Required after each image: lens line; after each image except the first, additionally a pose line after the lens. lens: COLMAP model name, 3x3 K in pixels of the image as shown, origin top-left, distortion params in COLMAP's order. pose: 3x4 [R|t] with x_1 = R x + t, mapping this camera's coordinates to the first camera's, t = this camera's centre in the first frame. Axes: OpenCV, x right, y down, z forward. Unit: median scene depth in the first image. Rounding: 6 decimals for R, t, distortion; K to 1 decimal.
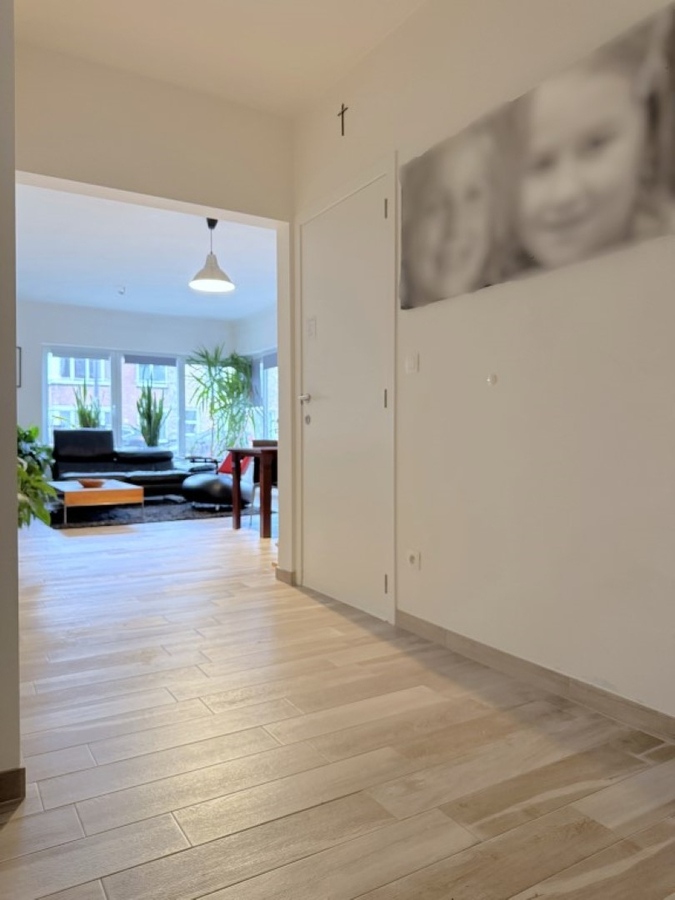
lens RADIAL K [[637.7, 0, 335.2], [0, 637.7, 446.5], [0, 0, 1]] dist [0.011822, -0.006922]
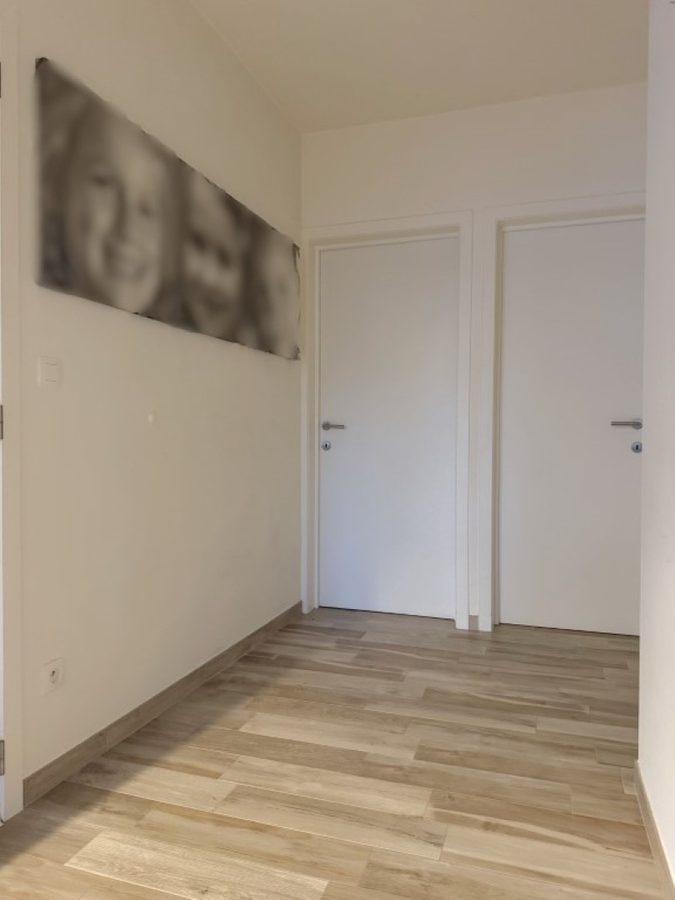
lens RADIAL K [[637.7, 0, 336.3], [0, 637.7, 450.8], [0, 0, 1]] dist [0.011822, -0.006922]
pose [[-0.642918, -0.008664, 0.765886, -0.711765], [0.020279, 0.999393, 0.028329, -0.080261], [-0.765667, 0.033745, -0.642352, 1.509614]]
